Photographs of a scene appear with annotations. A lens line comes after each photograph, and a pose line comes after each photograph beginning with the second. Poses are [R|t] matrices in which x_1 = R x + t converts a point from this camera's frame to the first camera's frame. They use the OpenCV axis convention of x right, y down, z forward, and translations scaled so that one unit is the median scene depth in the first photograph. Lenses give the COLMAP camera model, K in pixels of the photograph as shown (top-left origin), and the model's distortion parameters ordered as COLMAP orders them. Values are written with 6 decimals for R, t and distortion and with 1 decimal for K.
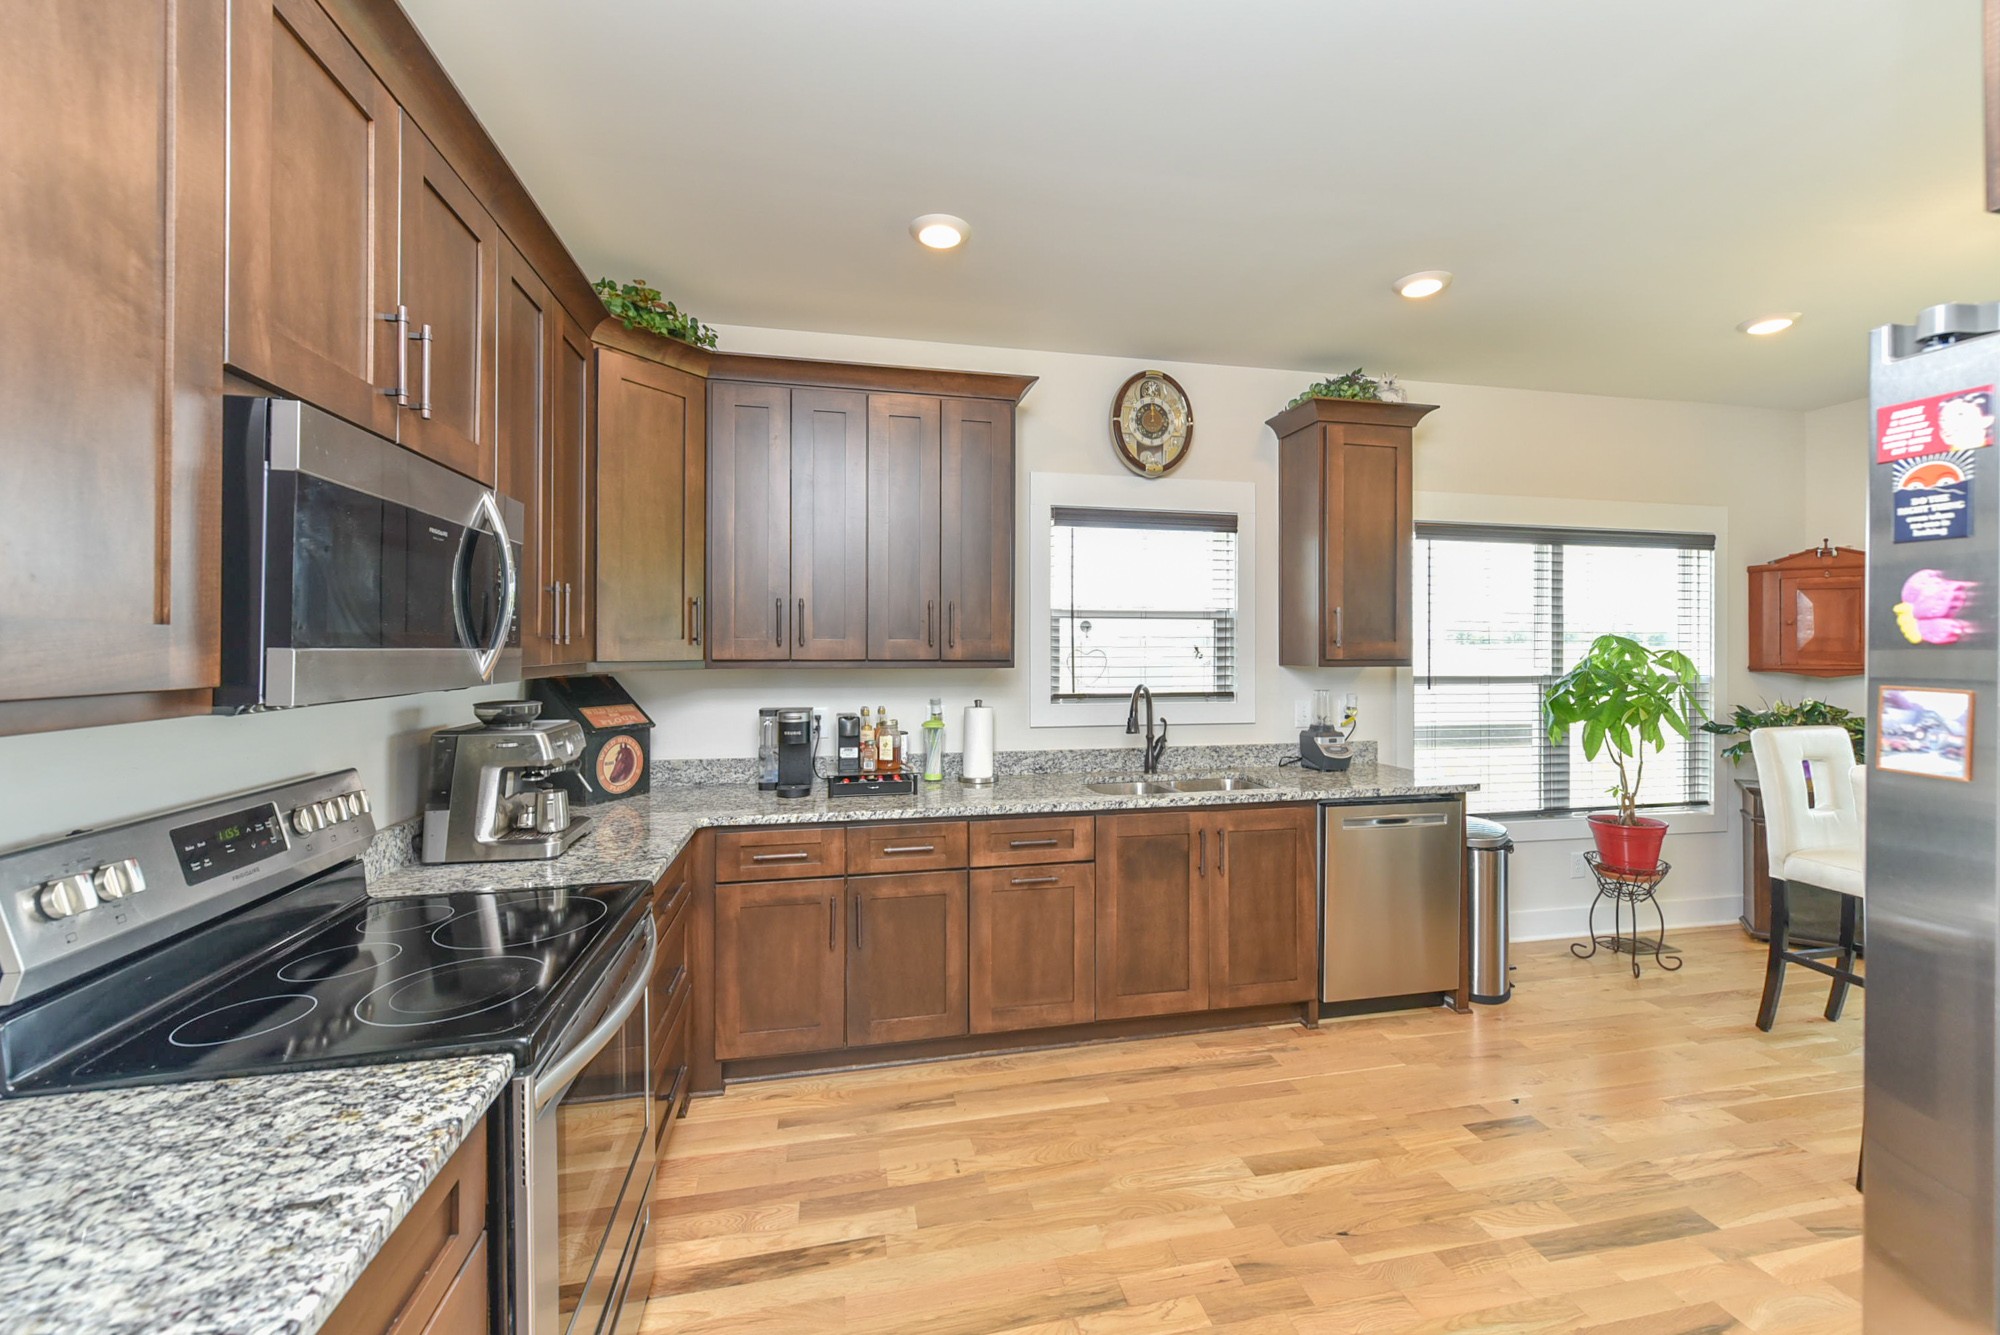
lens RADIAL K [[798.1, 0, 1003.4], [0, 798.1, 639.9], [0, 0, 1]] dist [0.000714, 0.000048]
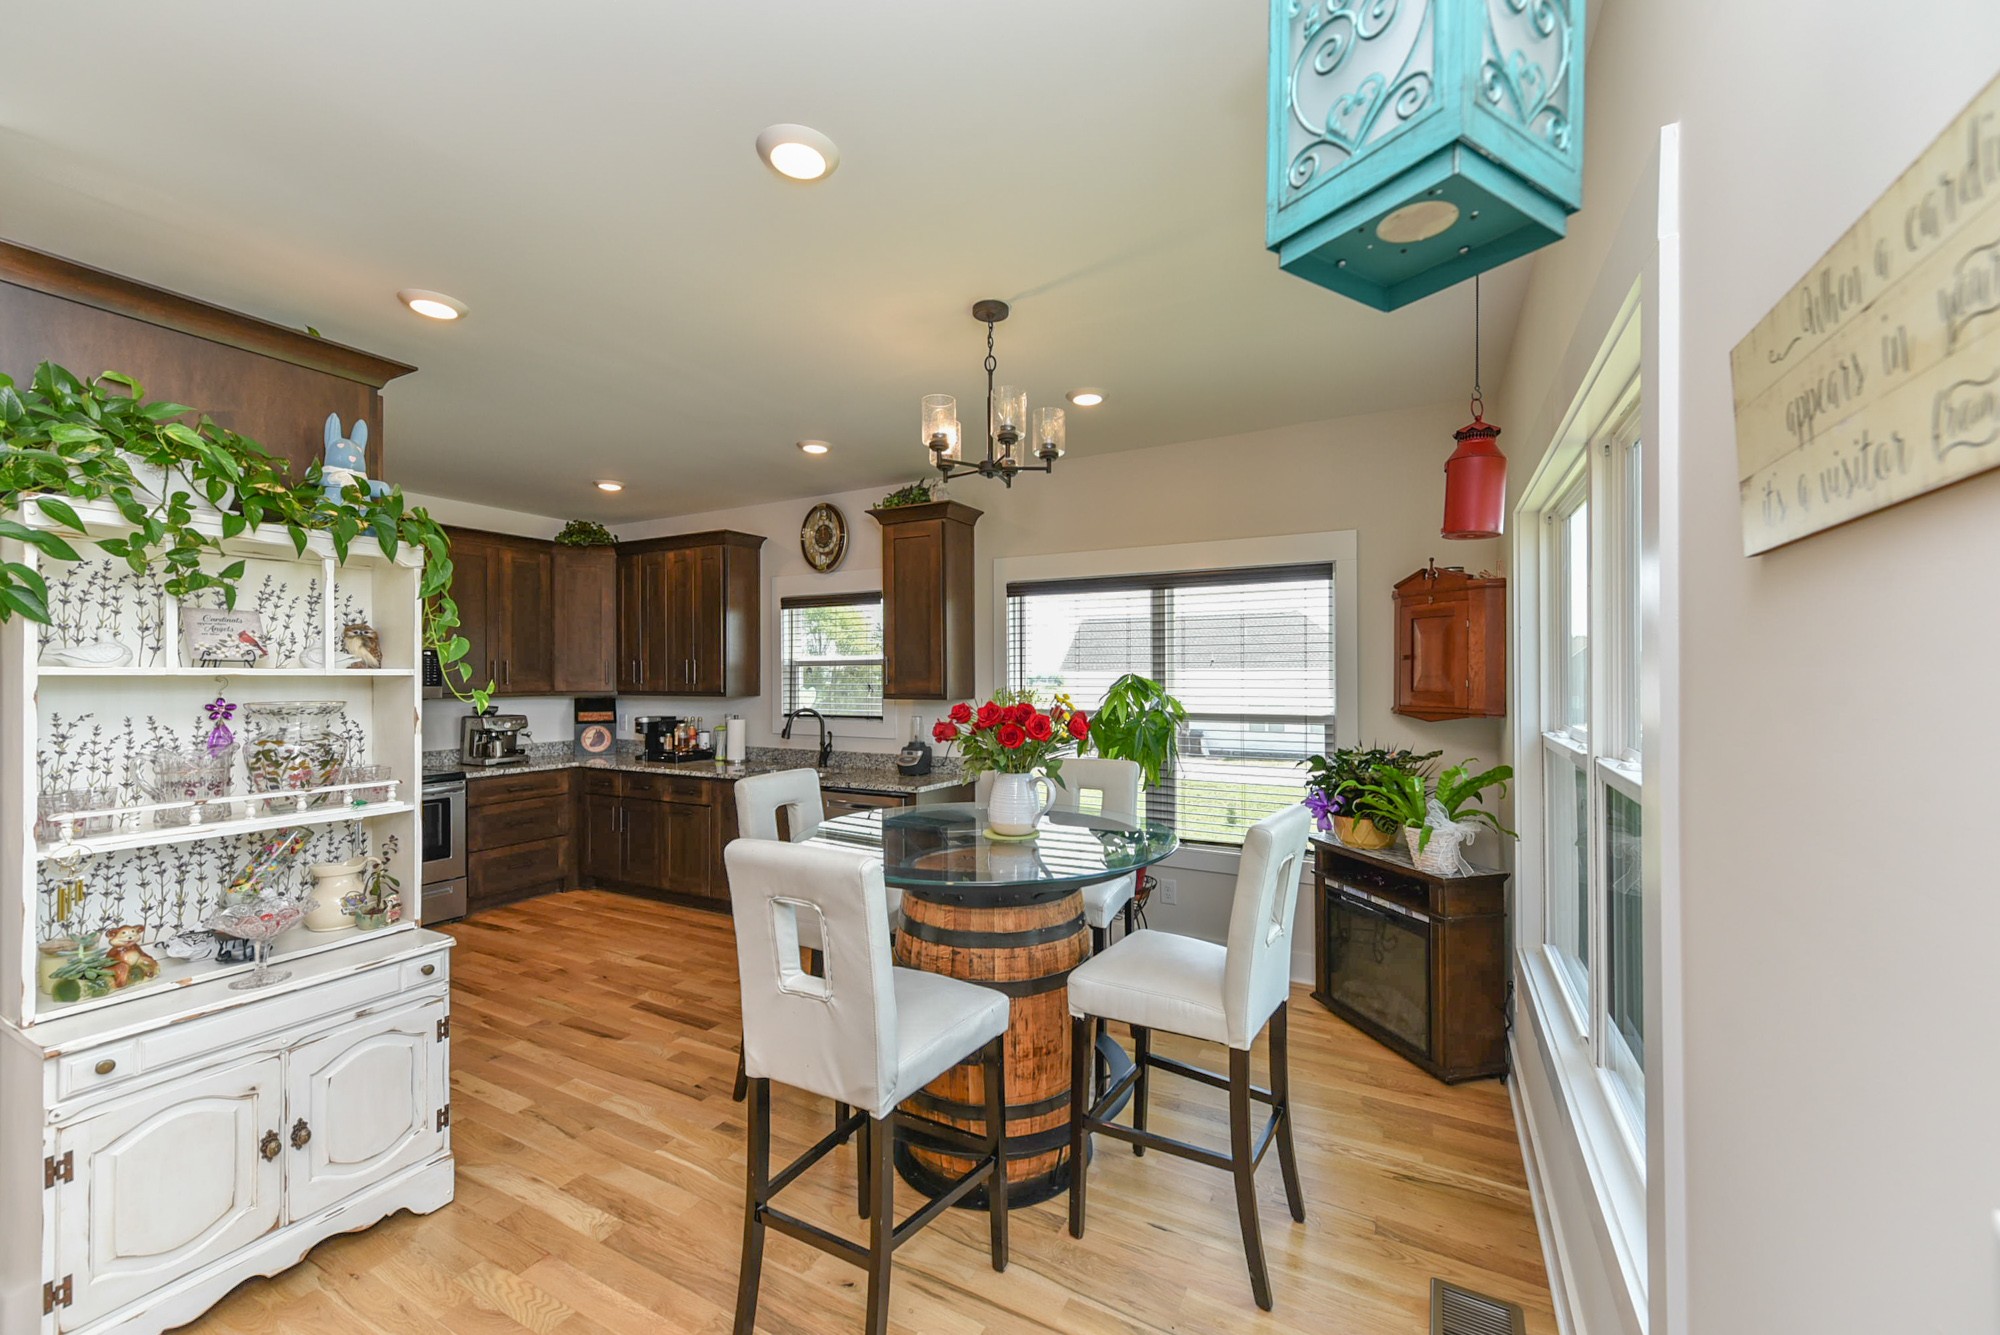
lens RADIAL K [[782.5, 0, 1004.6], [0, 782.5, 674.3], [0, 0, 1]] dist [0.002138, -0.000199]
pose [[0.761642, -0.008877, -0.647937, 1.524972], [0.005606, 0.999959, -0.007110, 0.003269], [0.647973, 0.001783, 0.761661, 0.095057]]
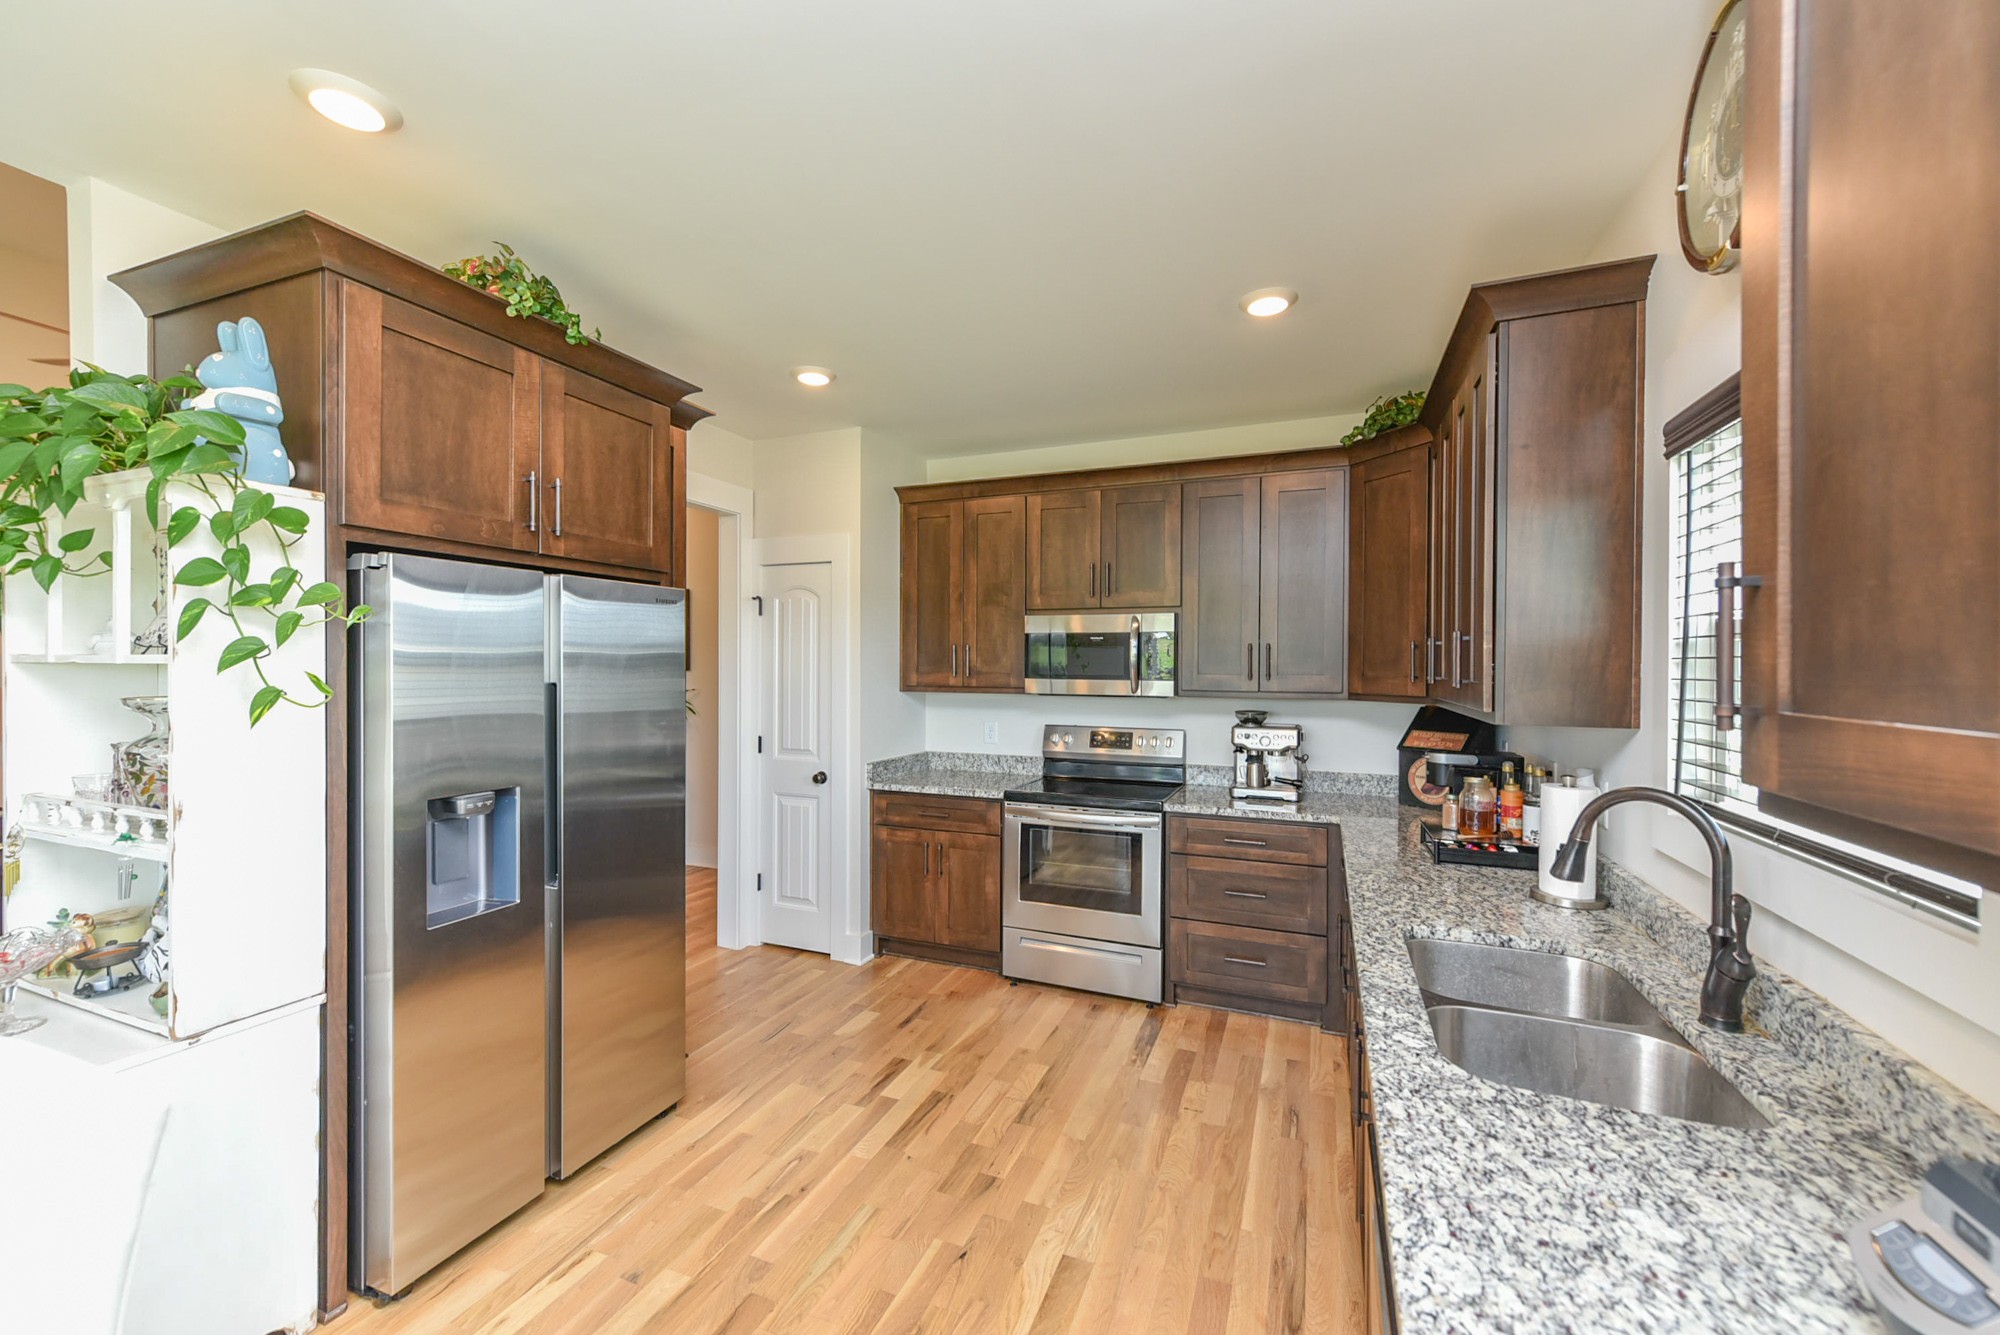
lens RADIAL K [[773.0, 0, 997.2], [0, 773.0, 672.1], [0, 0, 1]] dist [0.000640, -0.000171]
pose [[-0.561323, -0.002729, -0.827592, 0.757436], [-0.008738, 0.999958, 0.002629, -0.005398], [0.827550, 0.008707, -0.561324, 0.981690]]
